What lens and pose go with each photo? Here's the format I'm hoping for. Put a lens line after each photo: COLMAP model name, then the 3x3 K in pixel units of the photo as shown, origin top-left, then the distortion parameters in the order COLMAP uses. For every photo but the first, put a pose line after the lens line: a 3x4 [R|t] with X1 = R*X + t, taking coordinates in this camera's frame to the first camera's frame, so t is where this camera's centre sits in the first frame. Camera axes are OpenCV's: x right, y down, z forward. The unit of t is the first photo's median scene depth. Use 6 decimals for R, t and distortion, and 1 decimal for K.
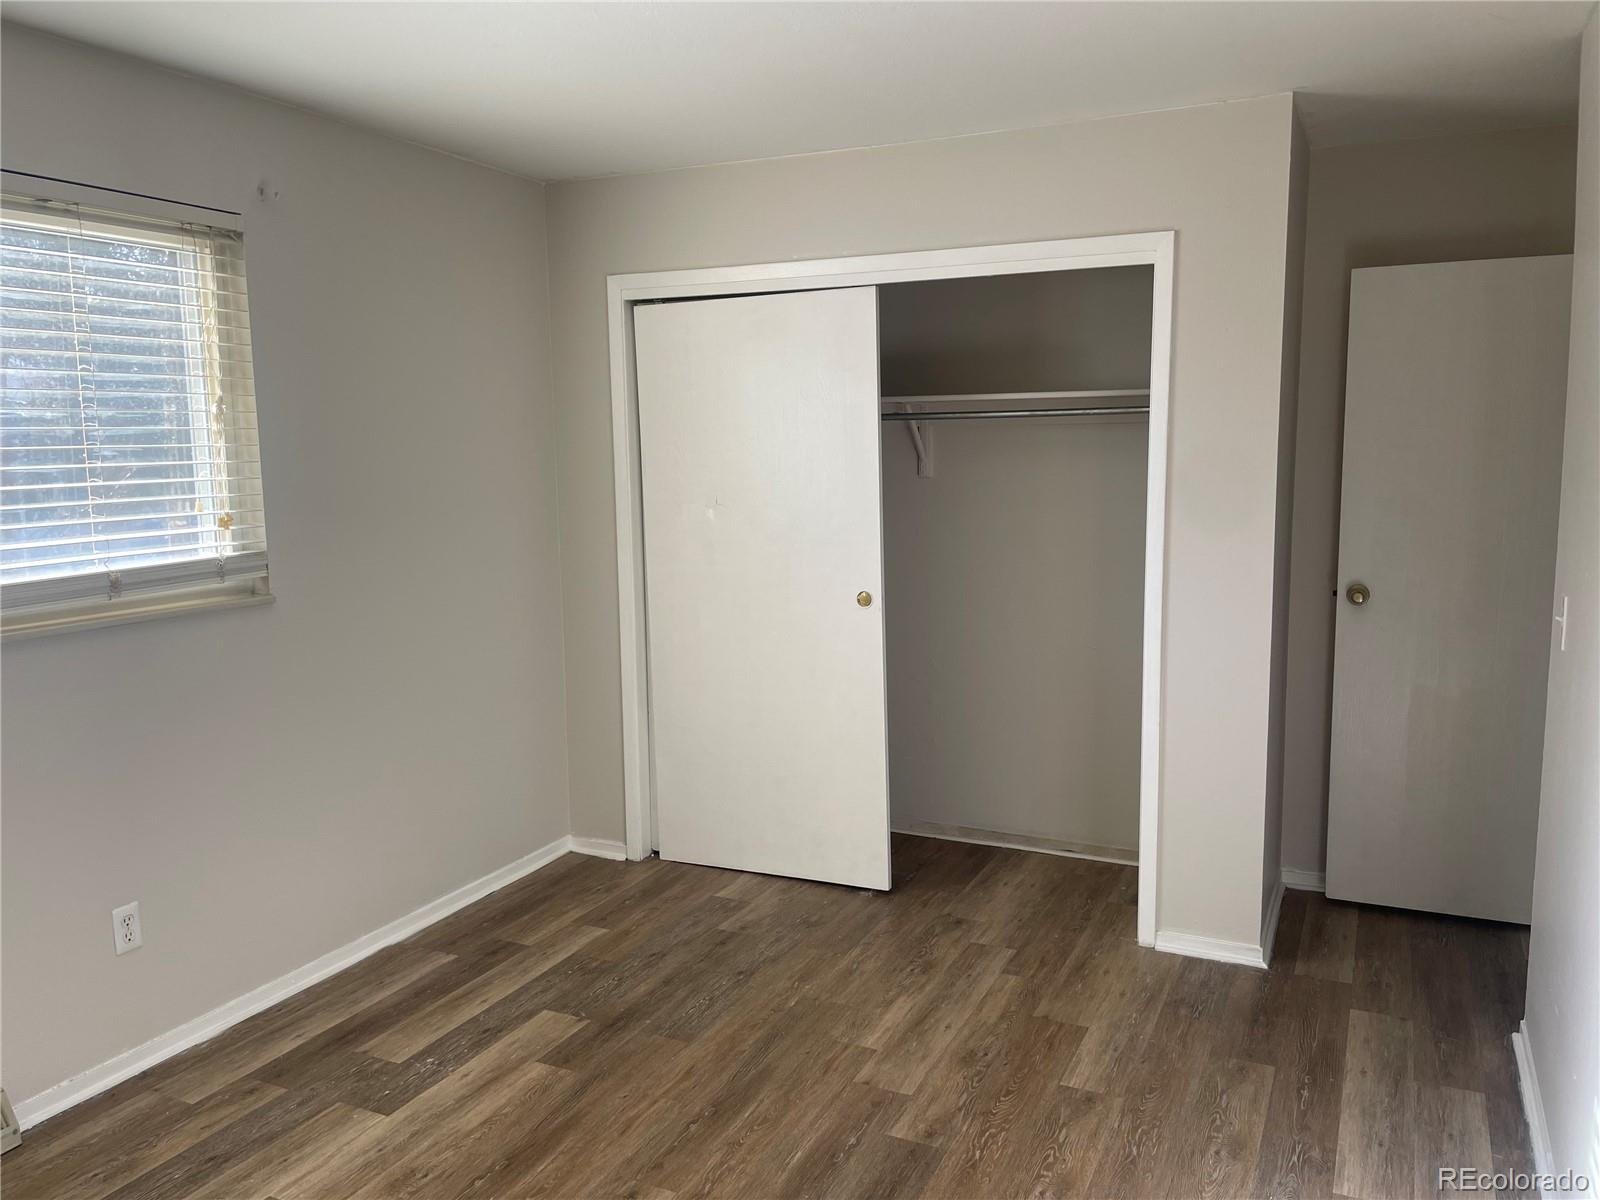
lens RADIAL K [[1210.7, 0, 802.2], [0, 1210.7, 597.1], [0, 0, 1]] dist [0.090497, -0.115873]
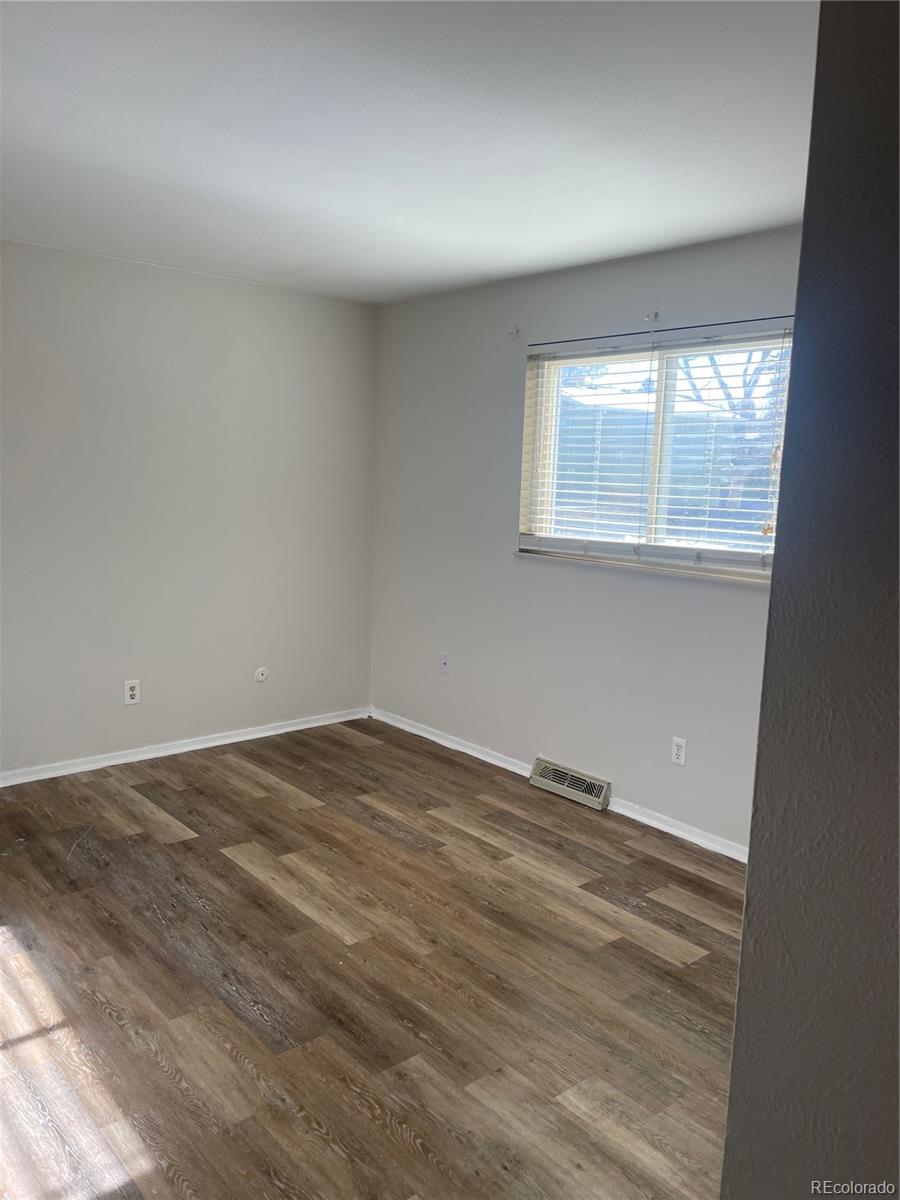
lens RADIAL K [[908.0, 0, 458.4], [0, 908.0, 599.4], [0, 0, 1]] dist [0.090497, -0.115873]
pose [[-0.405104, 0.128230, -0.905234, 0.767895], [-0.137955, 0.970206, 0.199171, -0.165465], [0.903803, 0.205566, -0.375344, 1.219362]]
